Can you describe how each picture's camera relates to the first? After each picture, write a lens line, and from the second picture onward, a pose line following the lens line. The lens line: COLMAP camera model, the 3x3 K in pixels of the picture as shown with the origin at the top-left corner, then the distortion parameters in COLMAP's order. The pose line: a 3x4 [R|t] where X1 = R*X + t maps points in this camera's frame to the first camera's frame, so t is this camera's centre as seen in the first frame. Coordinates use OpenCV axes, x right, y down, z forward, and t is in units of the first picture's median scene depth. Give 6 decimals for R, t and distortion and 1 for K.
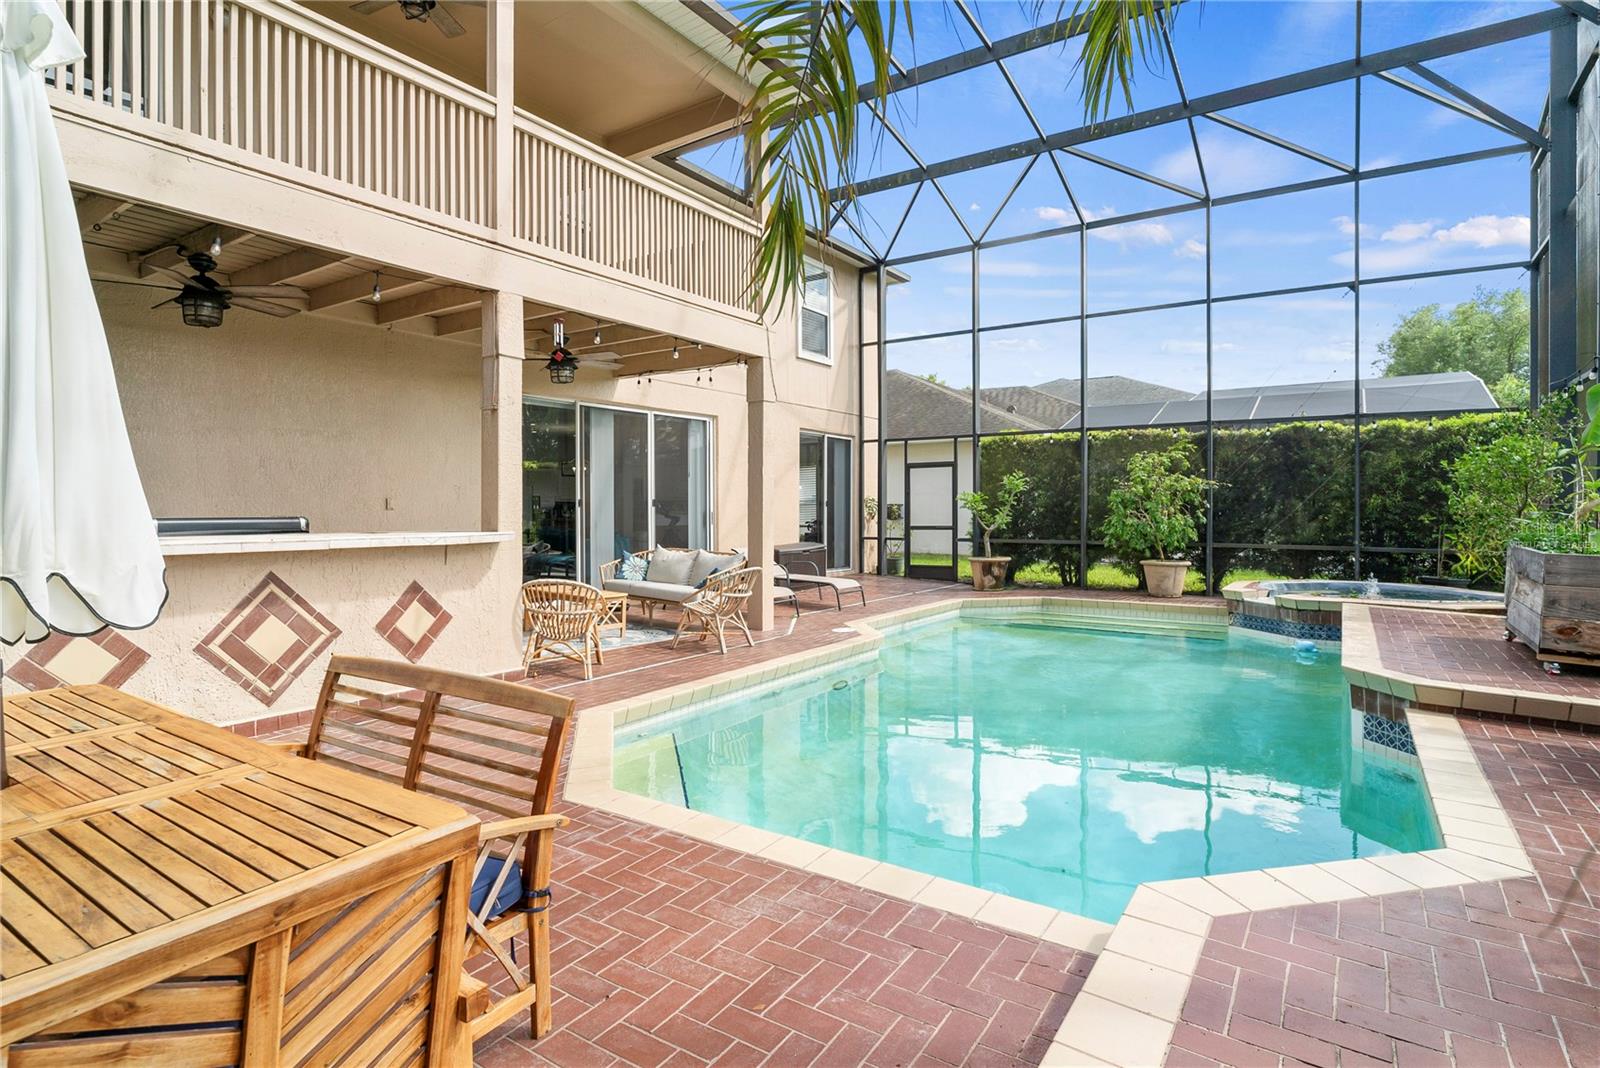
lens RADIAL K [[821.3, 0, 798.3], [0, 821.3, 525.9], [0, 0, 1]] dist [-0.003426, -0.000410]
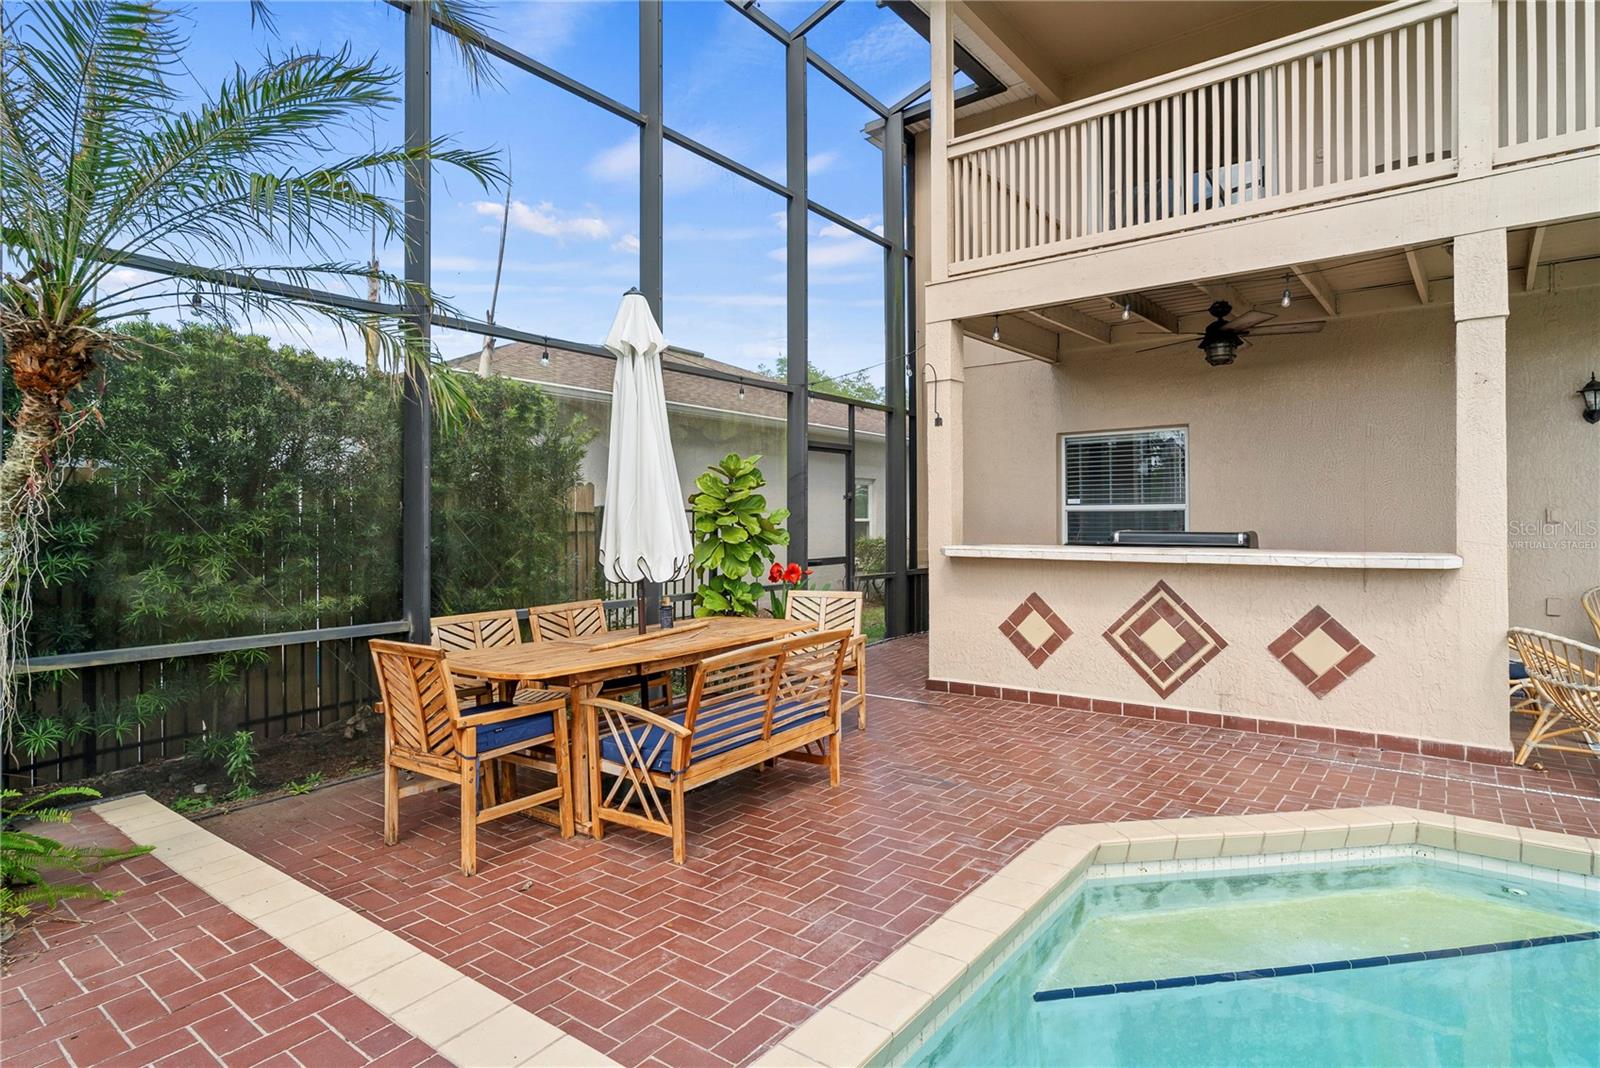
lens RADIAL K [[821.3, 0, 791.9], [0, 821.3, 518.5], [0, 0, 1]] dist [-0.003426, -0.000410]
pose [[-0.054194, 0.001102, -0.998530, 0.830824], [-0.016537, 0.999861, 0.002002, -0.037155], [0.998393, 0.016621, -0.054169, 0.849314]]
